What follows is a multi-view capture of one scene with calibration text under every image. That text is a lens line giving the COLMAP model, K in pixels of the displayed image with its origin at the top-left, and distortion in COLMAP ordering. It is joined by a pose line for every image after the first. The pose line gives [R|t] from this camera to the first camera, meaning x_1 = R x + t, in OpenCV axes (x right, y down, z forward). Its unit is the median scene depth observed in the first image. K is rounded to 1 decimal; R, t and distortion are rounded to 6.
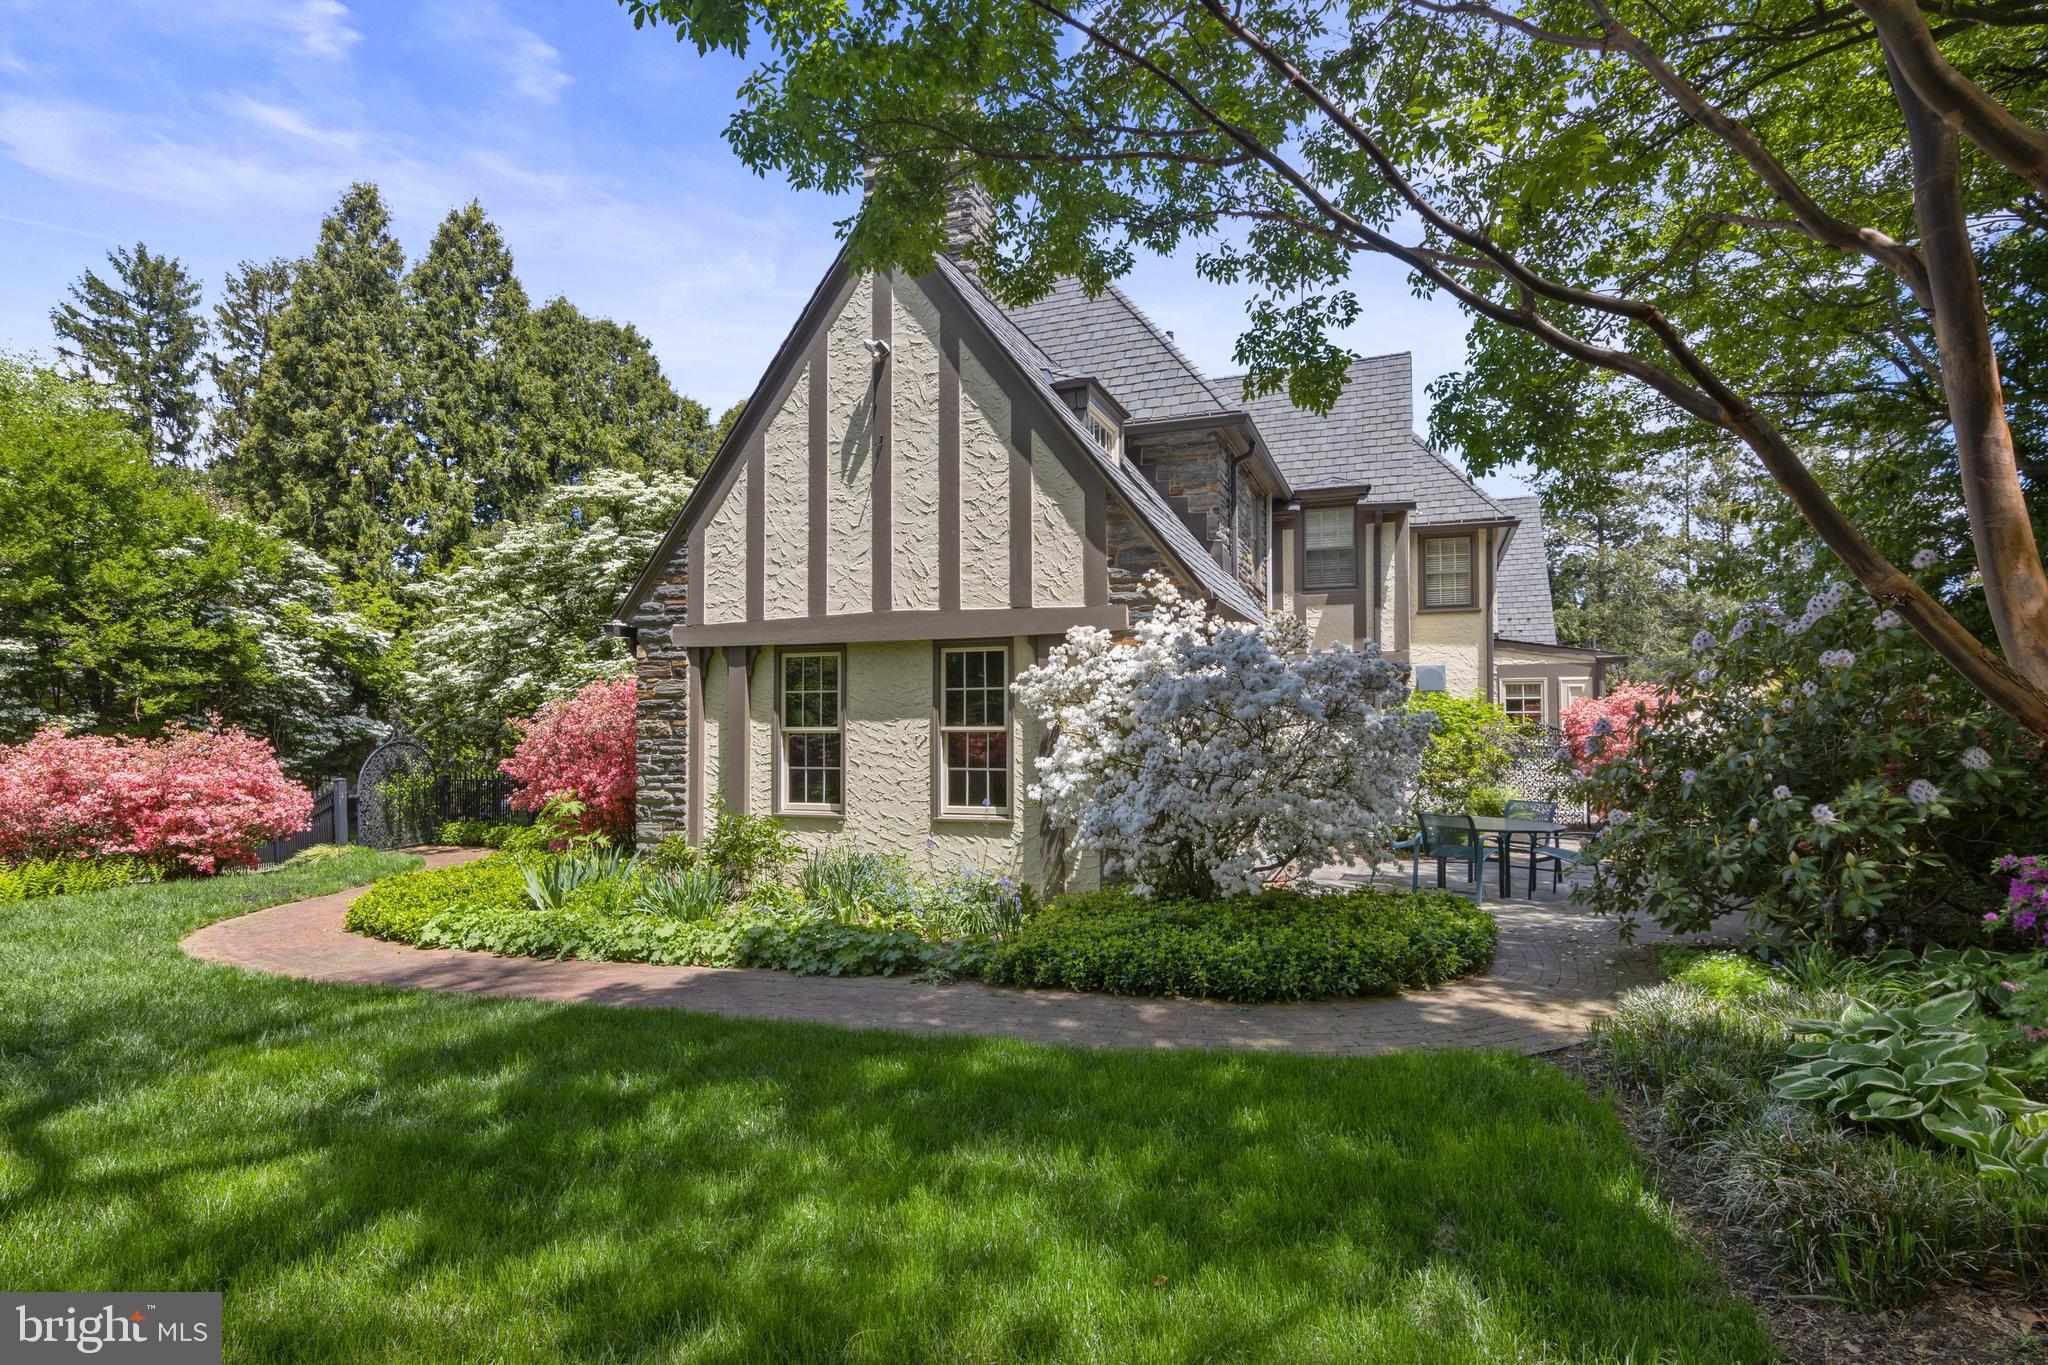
lens RADIAL K [[1069.7, 0, 1021.2], [0, 1069.7, 678.8], [0, 0, 1]] dist [0.005913, -0.000149]
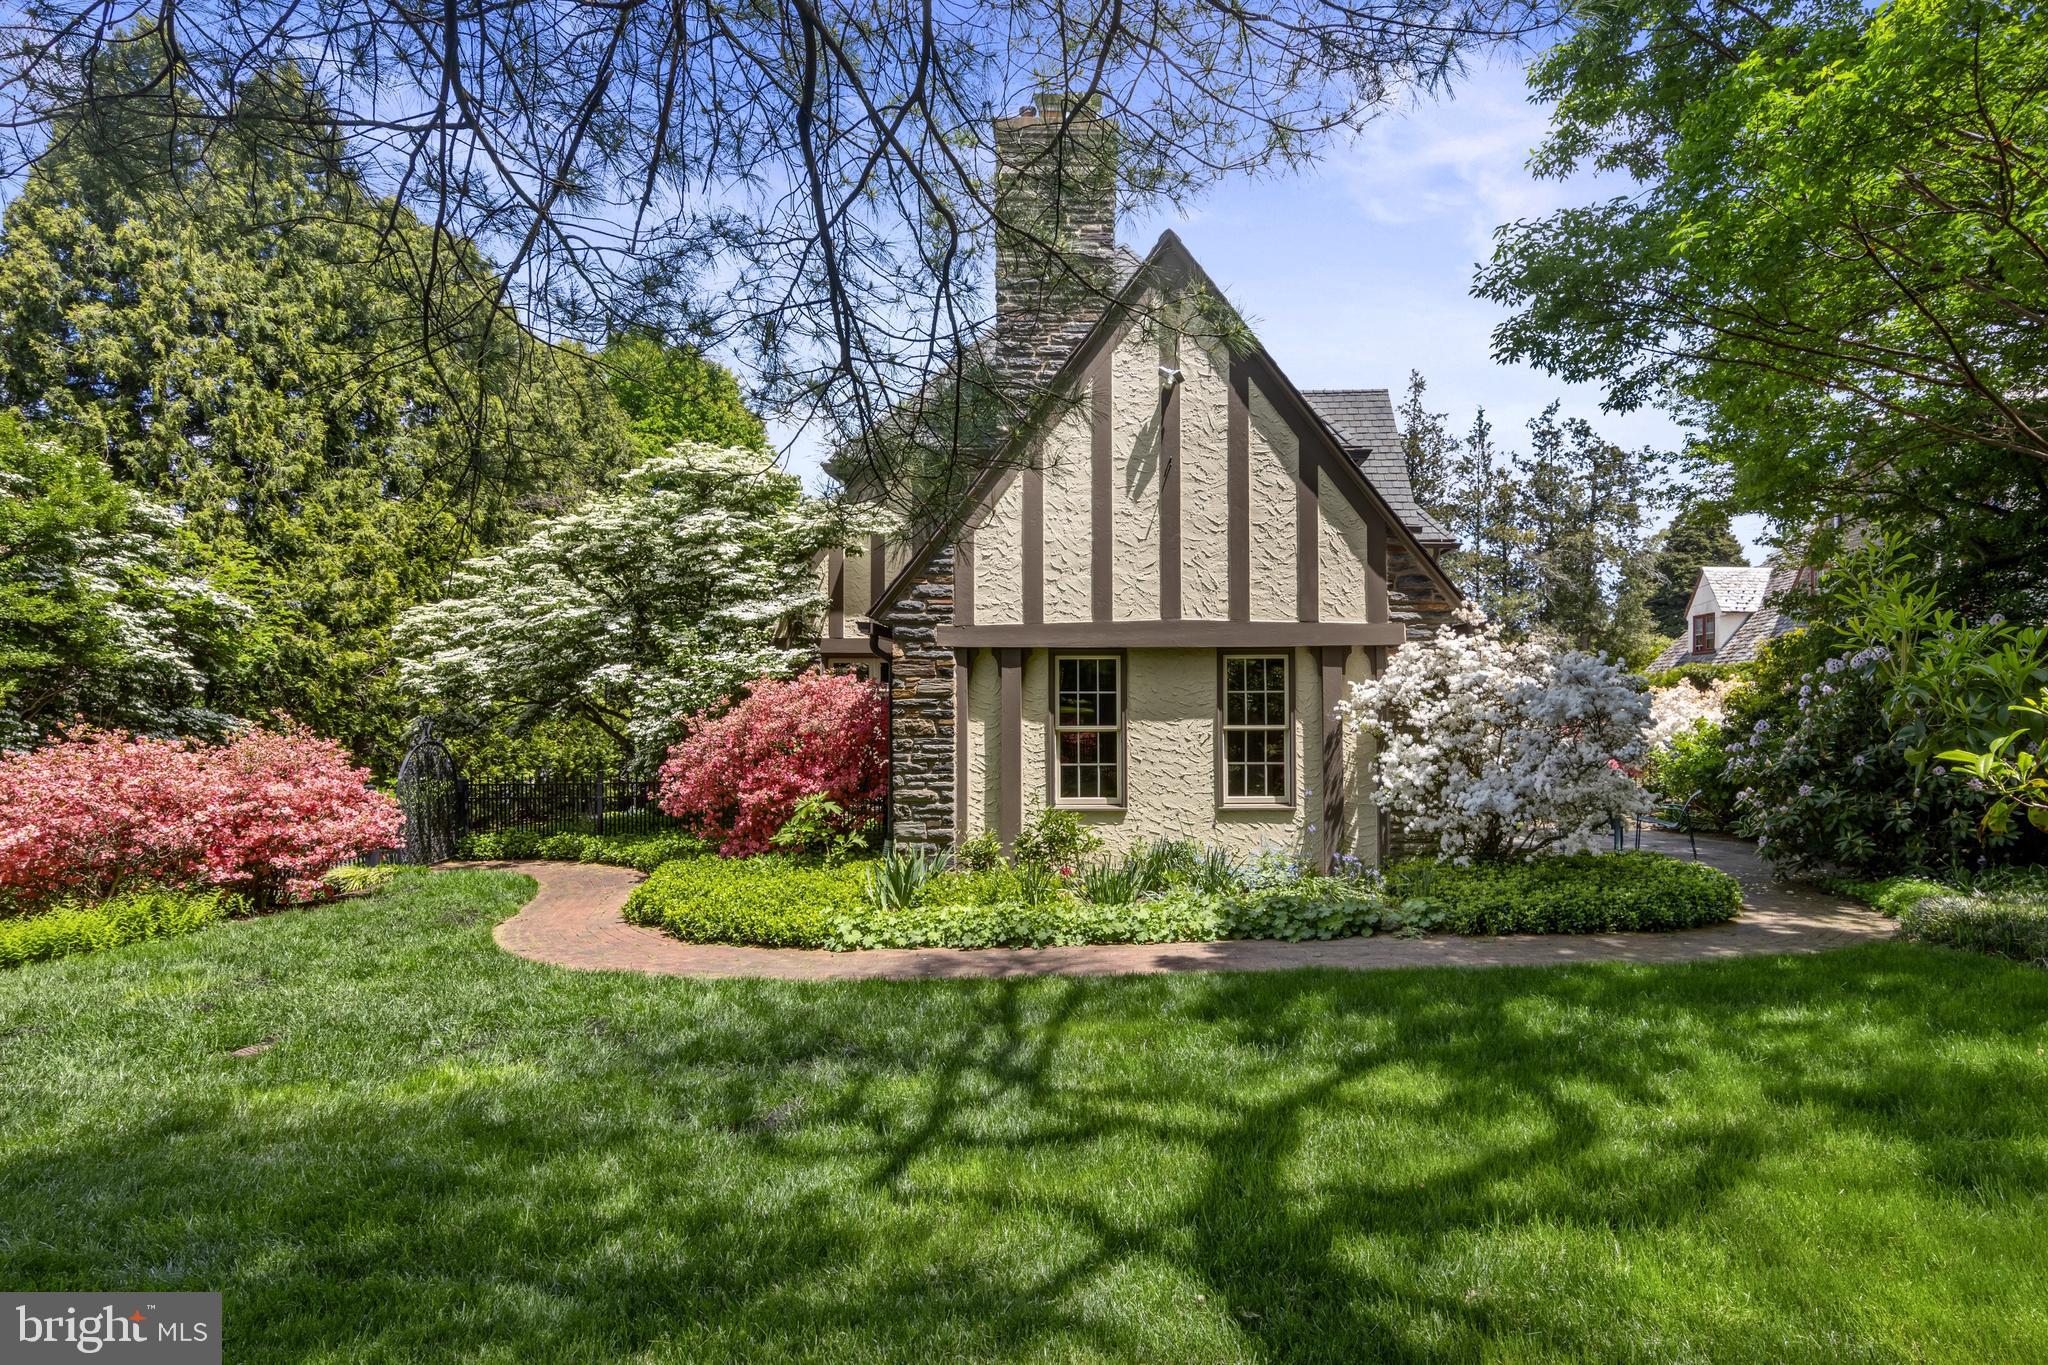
lens RADIAL K [[1191.4, 0, 1028.0], [0, 1191.4, 685.8], [0, 0, 1]] dist [0.001558, 0.002532]
pose [[0.933841, 0.007796, 0.357603, -0.675926], [-0.016269, 0.999653, 0.020694, -0.018082], [-0.357318, -0.025143, 0.933644, -0.077680]]
